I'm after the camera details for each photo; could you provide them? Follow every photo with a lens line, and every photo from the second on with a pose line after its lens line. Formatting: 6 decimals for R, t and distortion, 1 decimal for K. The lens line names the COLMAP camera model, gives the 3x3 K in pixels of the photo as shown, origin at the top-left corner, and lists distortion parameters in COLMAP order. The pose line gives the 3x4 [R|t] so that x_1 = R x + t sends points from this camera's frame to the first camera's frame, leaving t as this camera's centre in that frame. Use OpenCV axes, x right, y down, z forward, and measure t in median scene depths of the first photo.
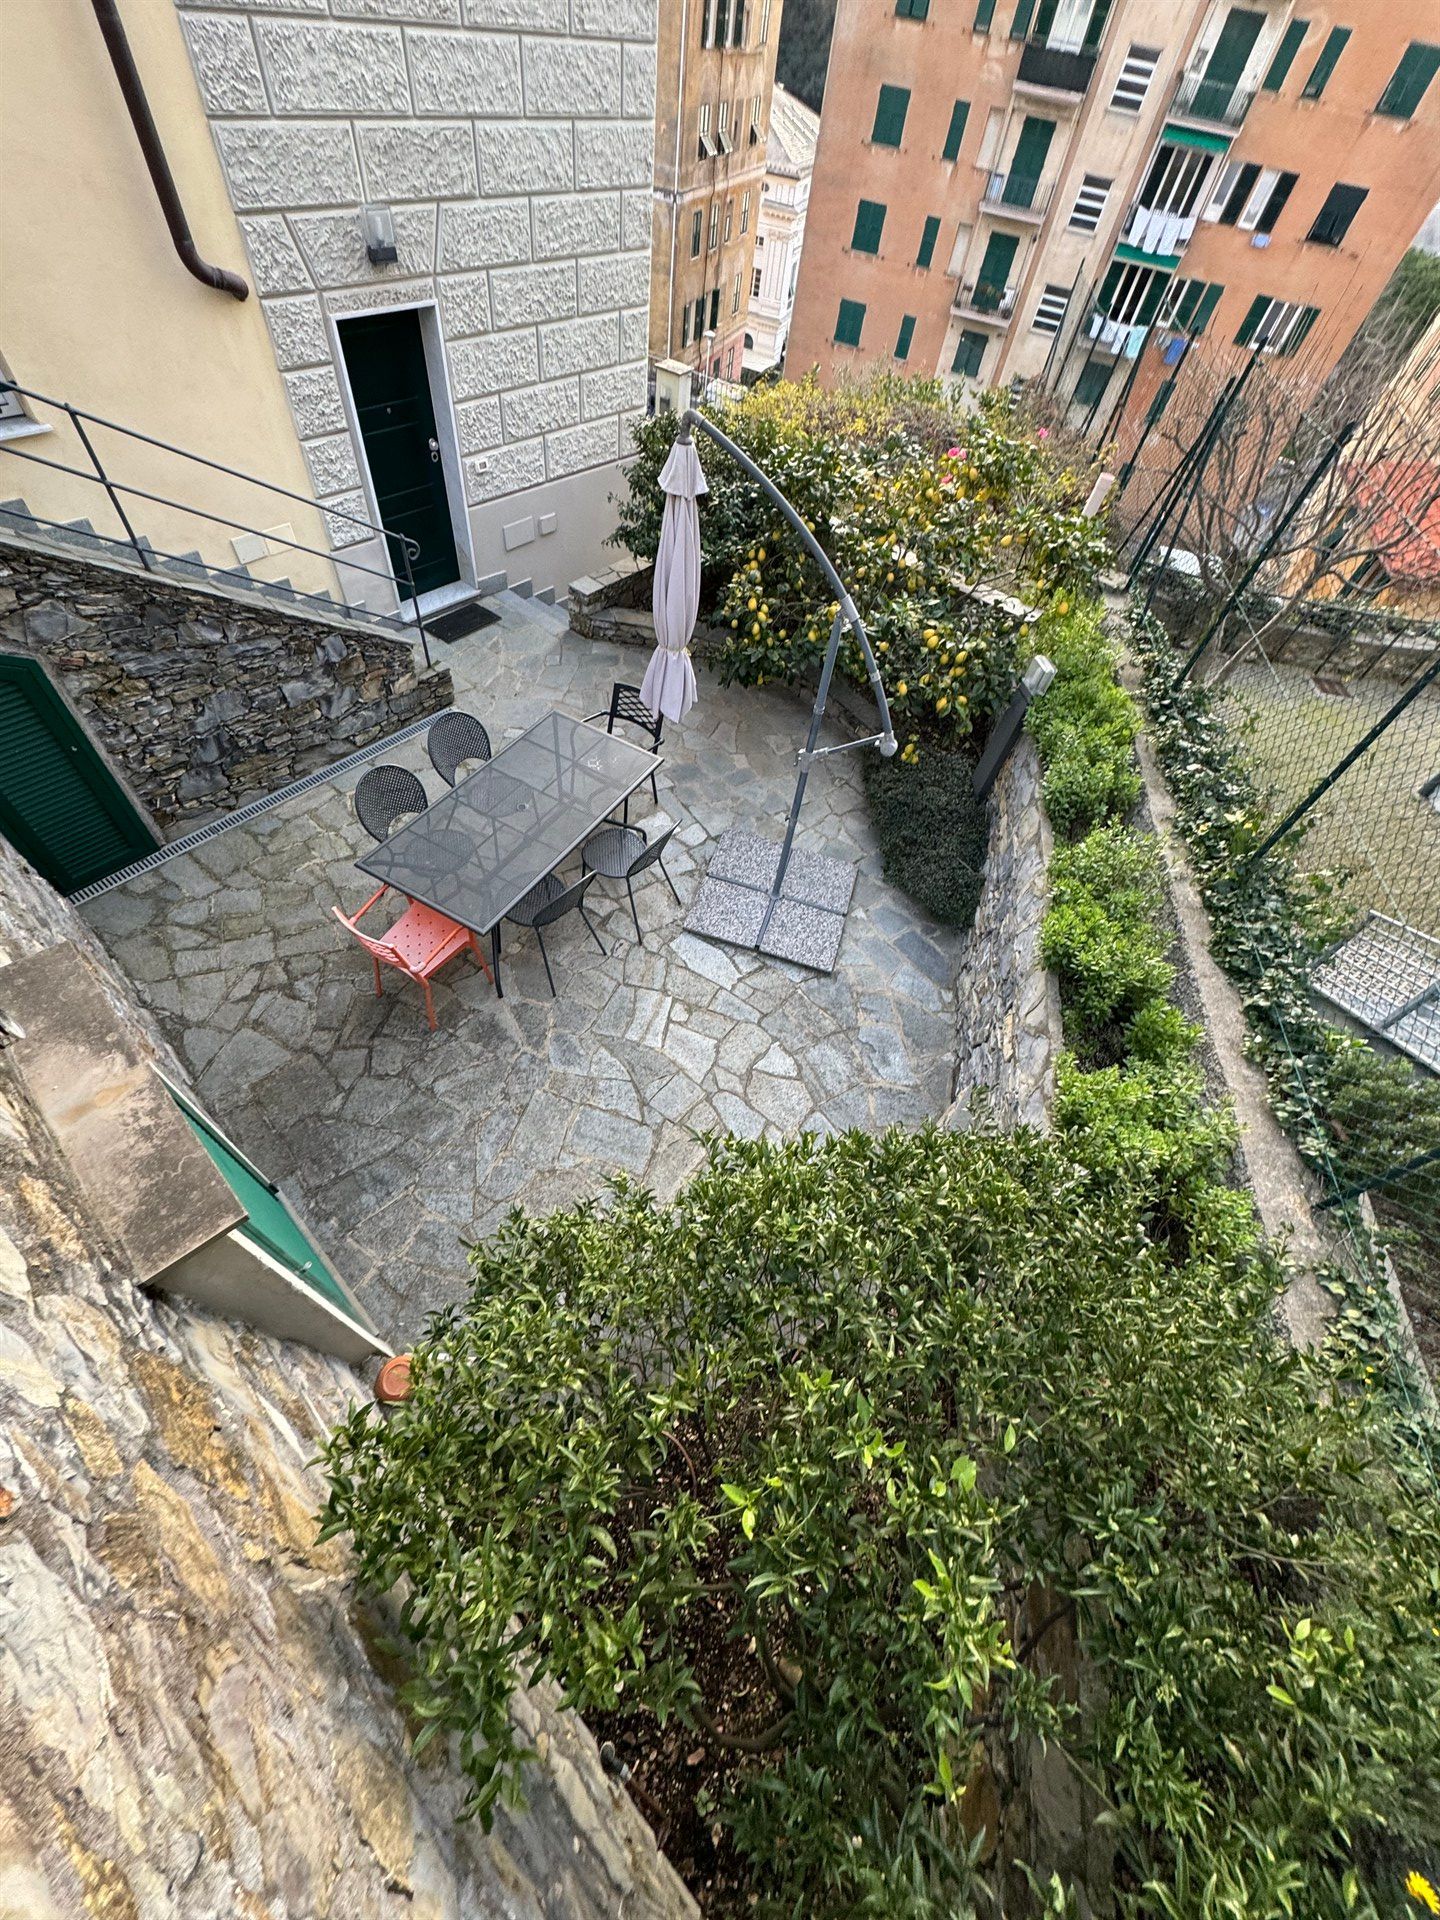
lens RADIAL K [[760.1, 0, 715.2], [0, 760.1, 958.5], [0, 0, 1]] dist [-0.003269, 0.000567]
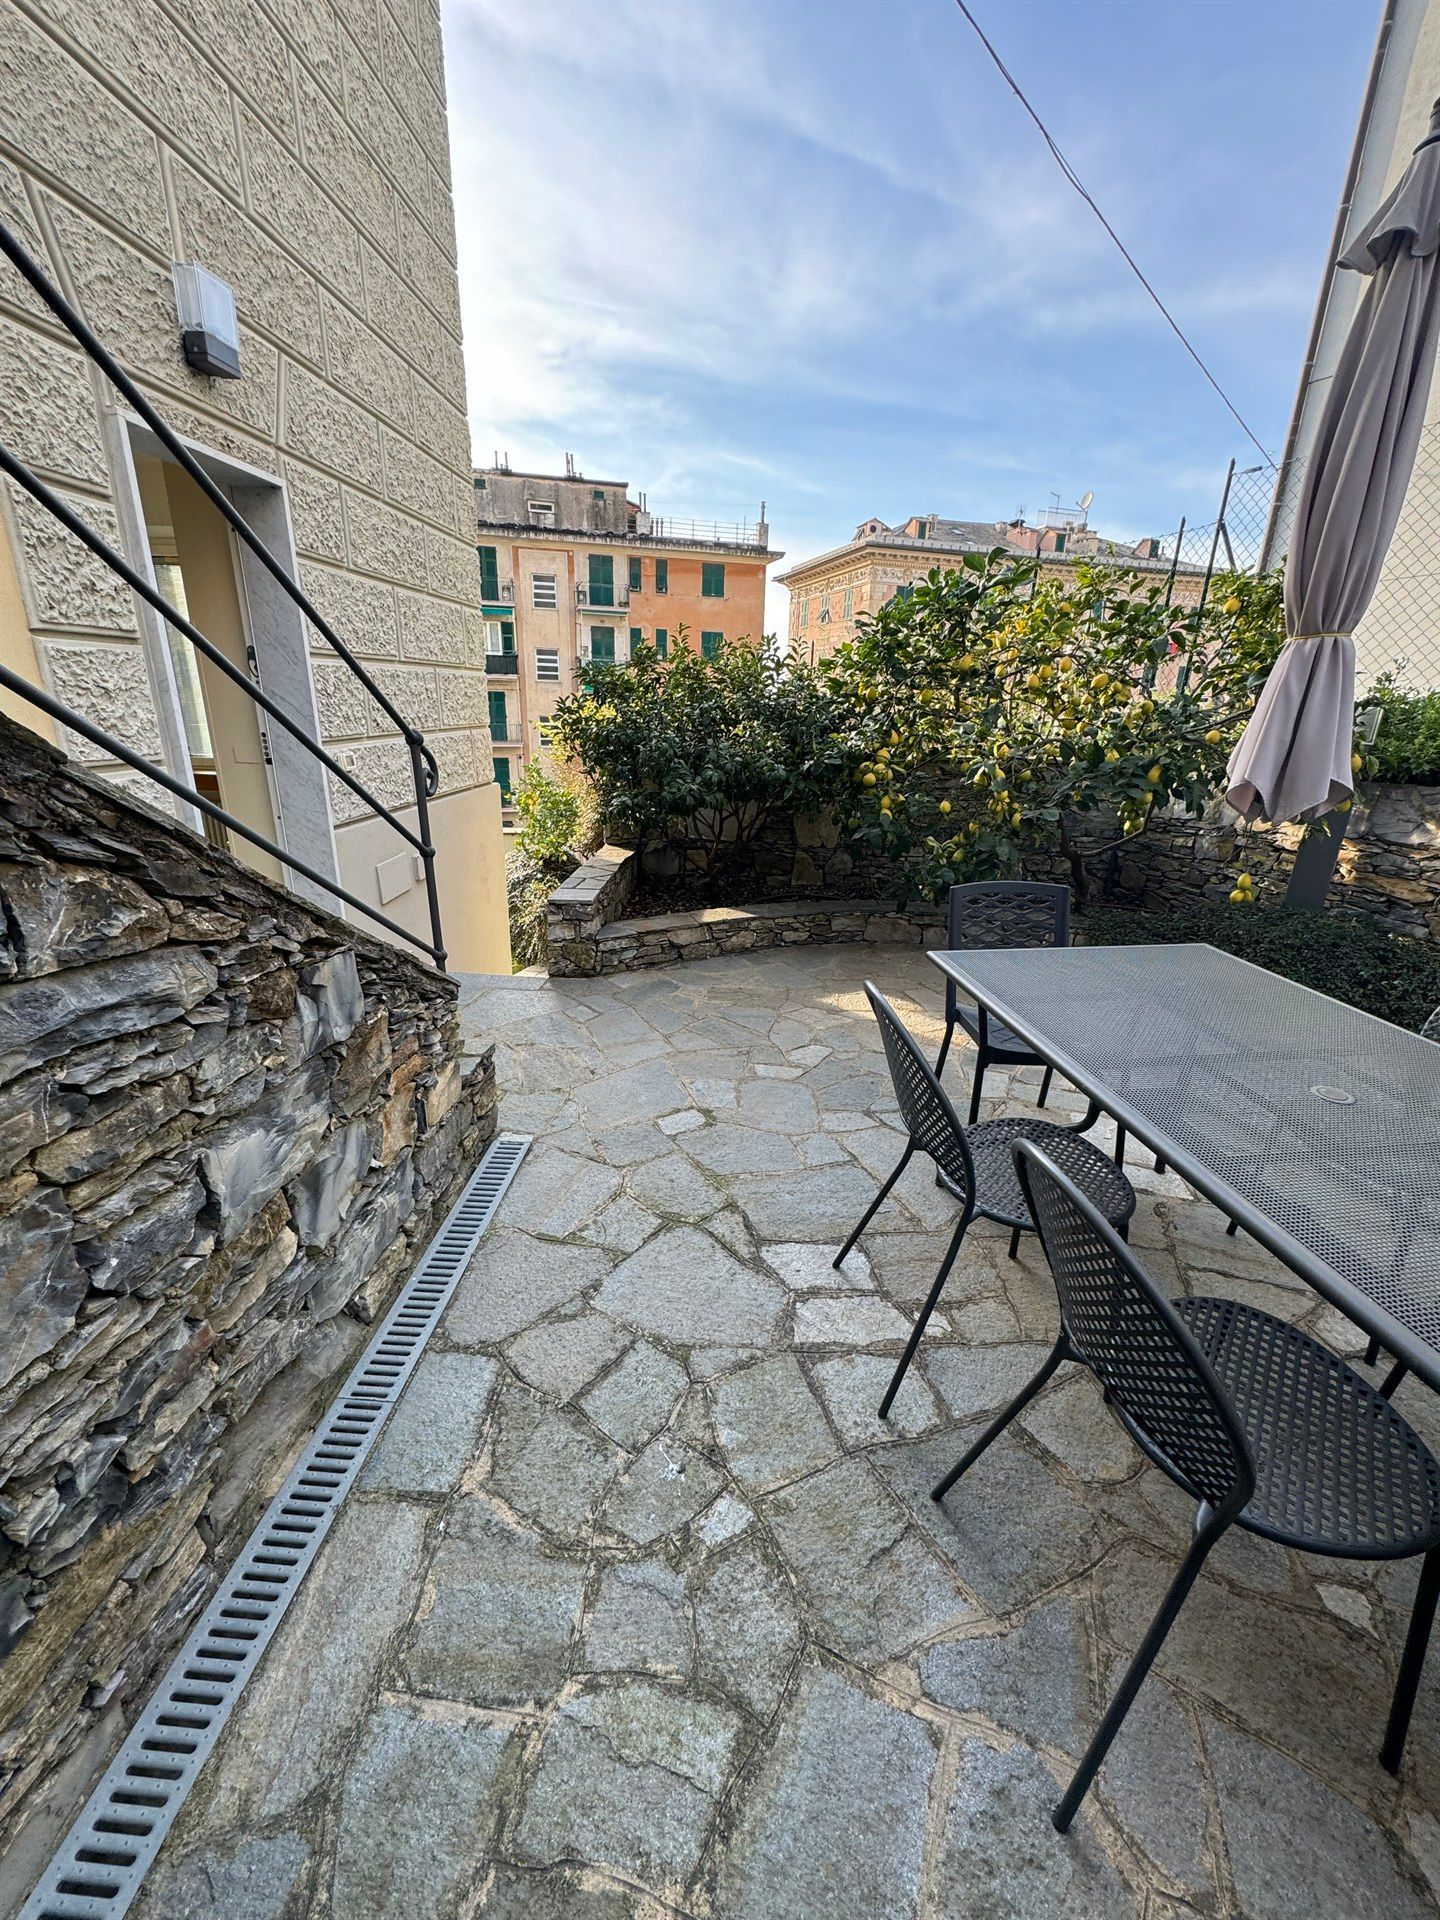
lens RADIAL K [[760.1, 0, 721.9], [0, 760.1, 963.0], [0, 0, 1]] dist [-0.003269, 0.000567]
pose [[0.795134, -0.280644, 0.537588, -0.543713], [0.519750, 0.772100, -0.365681, -0.229792], [-0.312446, 0.570177, 0.759787, 0.718885]]
